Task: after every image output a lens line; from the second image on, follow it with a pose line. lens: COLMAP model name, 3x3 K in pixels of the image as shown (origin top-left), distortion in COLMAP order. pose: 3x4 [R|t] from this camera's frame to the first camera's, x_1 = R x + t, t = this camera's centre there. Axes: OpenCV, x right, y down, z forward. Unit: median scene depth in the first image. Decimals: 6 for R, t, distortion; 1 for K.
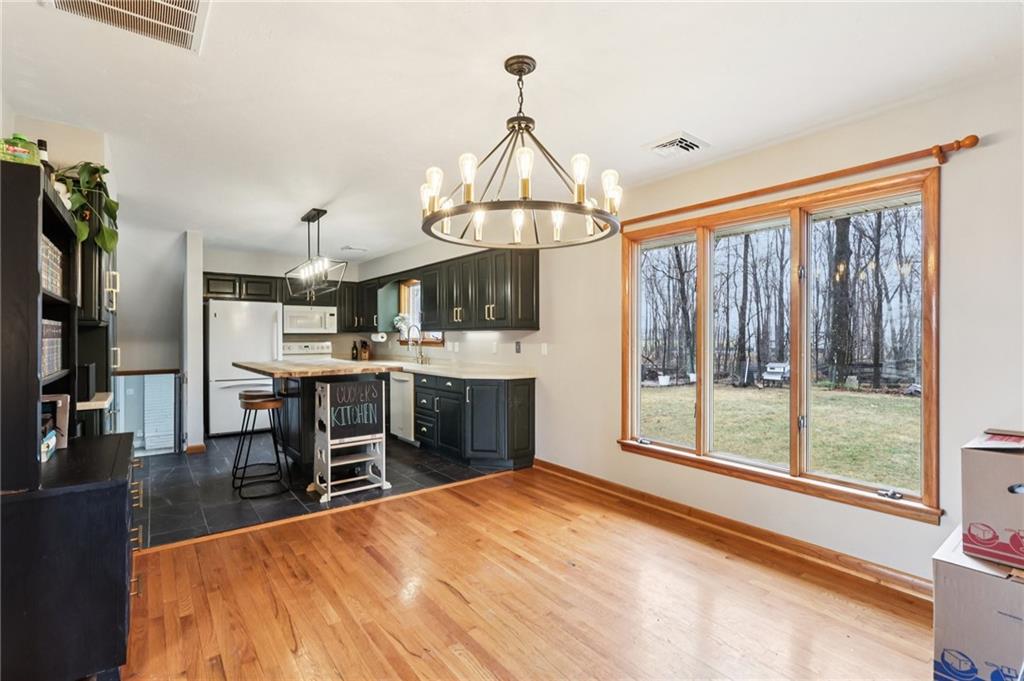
lens RADIAL K [[478.9, 0, 515.0], [0, 478.9, 336.6], [0, 0, 1]] dist [-0.001954, 0.001451]
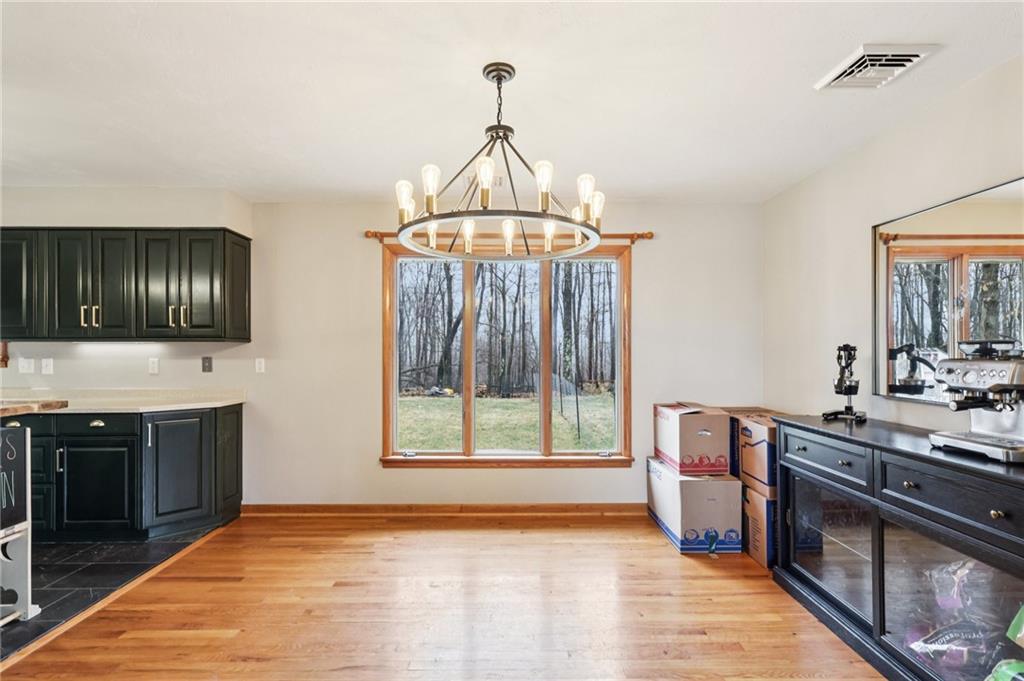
lens RADIAL K [[478.9, 0, 514.0], [0, 478.9, 348.3], [0, 0, 1]] dist [-0.001954, 0.001451]
pose [[0.603687, 0.004426, 0.797209, -0.402878], [-0.000236, 0.999986, -0.005373, 0.000775], [-0.797221, 0.003055, 0.603680, 0.210602]]
